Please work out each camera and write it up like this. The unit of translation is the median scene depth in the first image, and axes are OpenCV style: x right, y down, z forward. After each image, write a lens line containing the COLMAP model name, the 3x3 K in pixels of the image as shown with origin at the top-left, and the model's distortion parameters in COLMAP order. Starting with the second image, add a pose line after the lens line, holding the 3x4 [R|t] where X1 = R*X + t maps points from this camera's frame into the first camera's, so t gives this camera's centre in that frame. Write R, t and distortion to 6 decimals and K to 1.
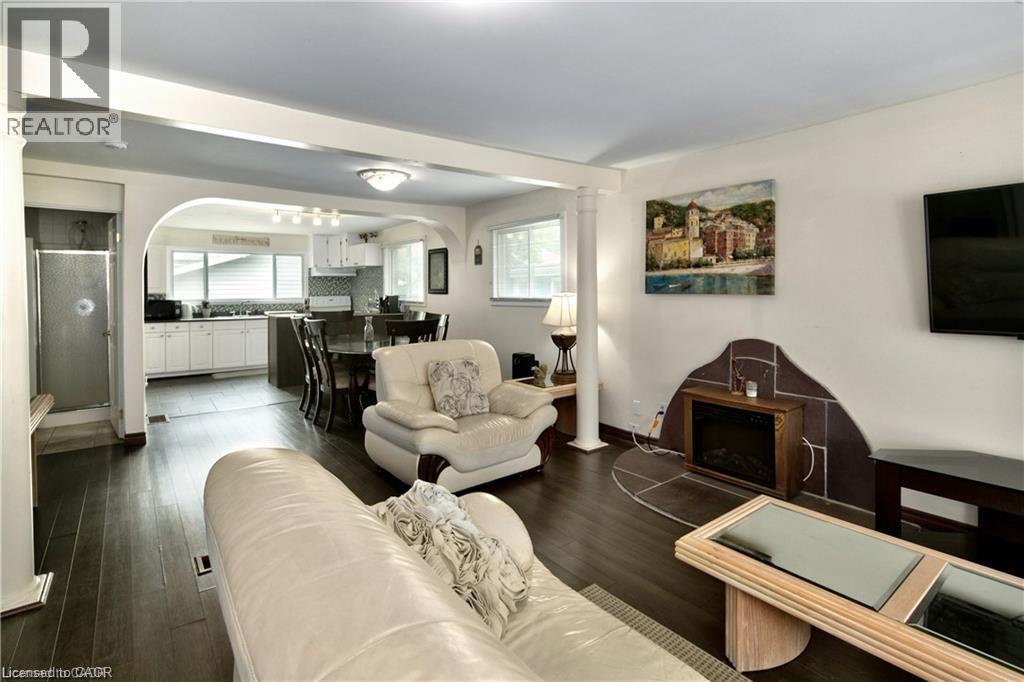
lens RADIAL K [[499.1, 0, 511.7], [0, 499.1, 290.9], [0, 0, 1]] dist [0.004990, -0.001065]
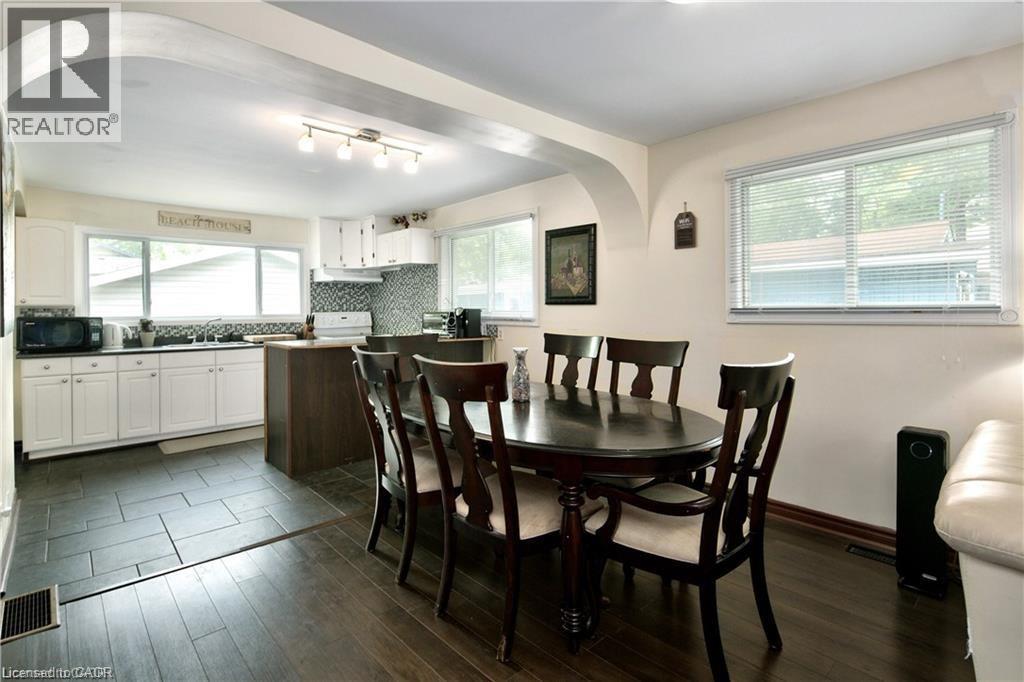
lens RADIAL K [[499.1, 0, 501.7], [0, 499.1, 309.6], [0, 0, 1]] dist [0.004990, -0.001065]
pose [[0.996683, -0.000552, 0.081383, -0.403538], [0.001103, 0.999977, -0.006723, 0.022727], [-0.081377, 0.006790, 0.996660, 0.628204]]
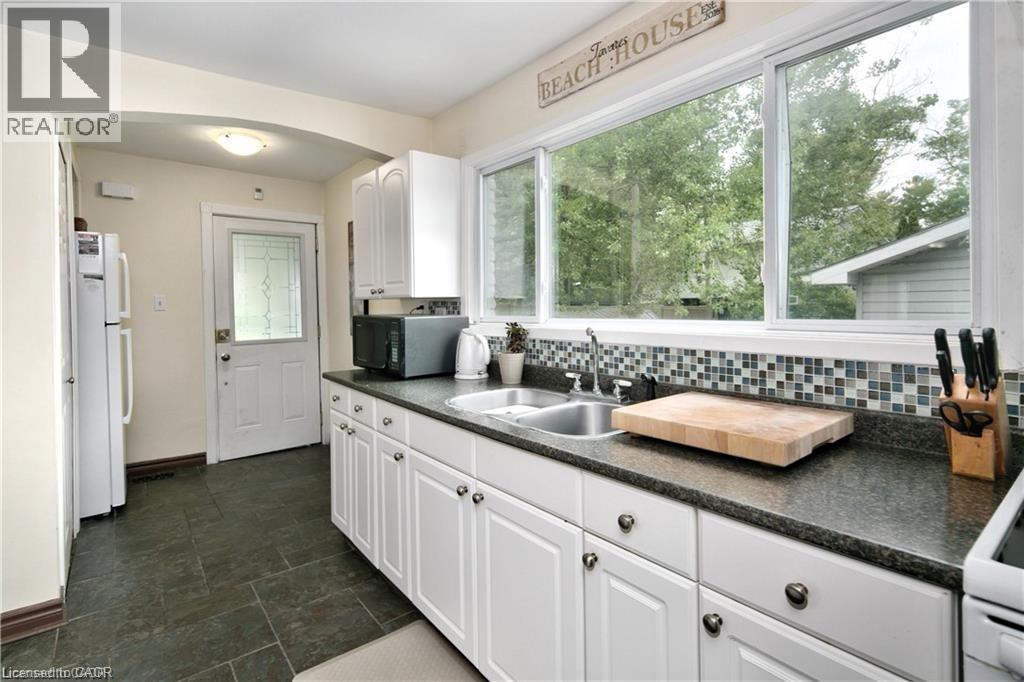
lens RADIAL K [[499.1, 0, 533.1], [0, 499.1, 308.8], [0, 0, 1]] dist [0.004990, -0.001065]
pose [[0.045356, 0.005839, -0.998954, -0.580171], [-0.004271, 0.999975, 0.005651, 0.018347], [0.998962, 0.004010, 0.045380, 1.708294]]
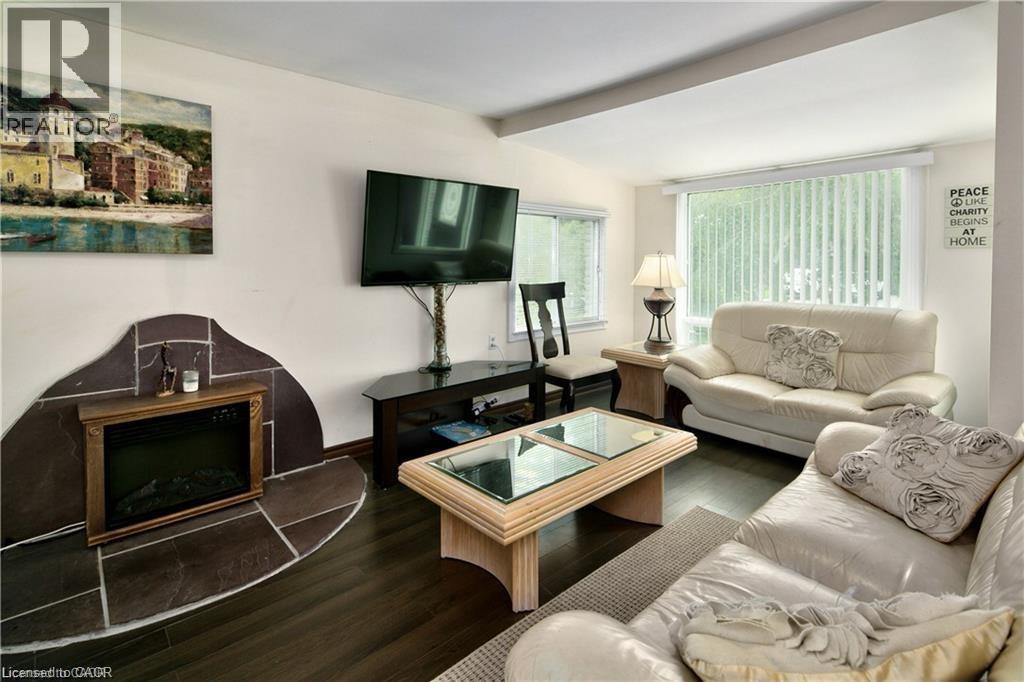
lens RADIAL K [[499.1, 0, 508.1], [0, 499.1, 269.8], [0, 0, 1]] dist [0.004990, -0.001065]
pose [[-0.076093, -0.005965, 0.997083, -0.199247], [0.005485, 0.999964, 0.006401, 0.020318], [-0.997086, 0.005956, -0.076057, 0.401755]]
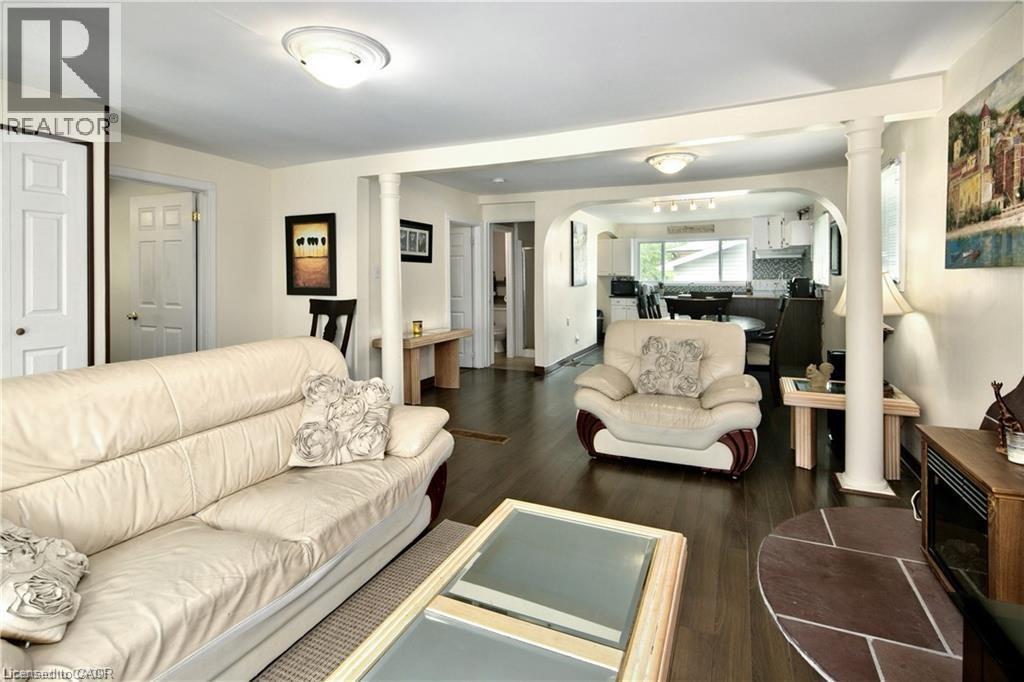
lens RADIAL K [[499.1, 0, 510.3], [0, 499.1, 279.4], [0, 0, 1]] dist [0.004990, -0.001065]
pose [[0.471883, 0.005515, -0.881644, 0.469390], [-0.002655, 0.999985, 0.004834, 0.014411], [0.881657, 0.000060, 0.471890, 0.198382]]
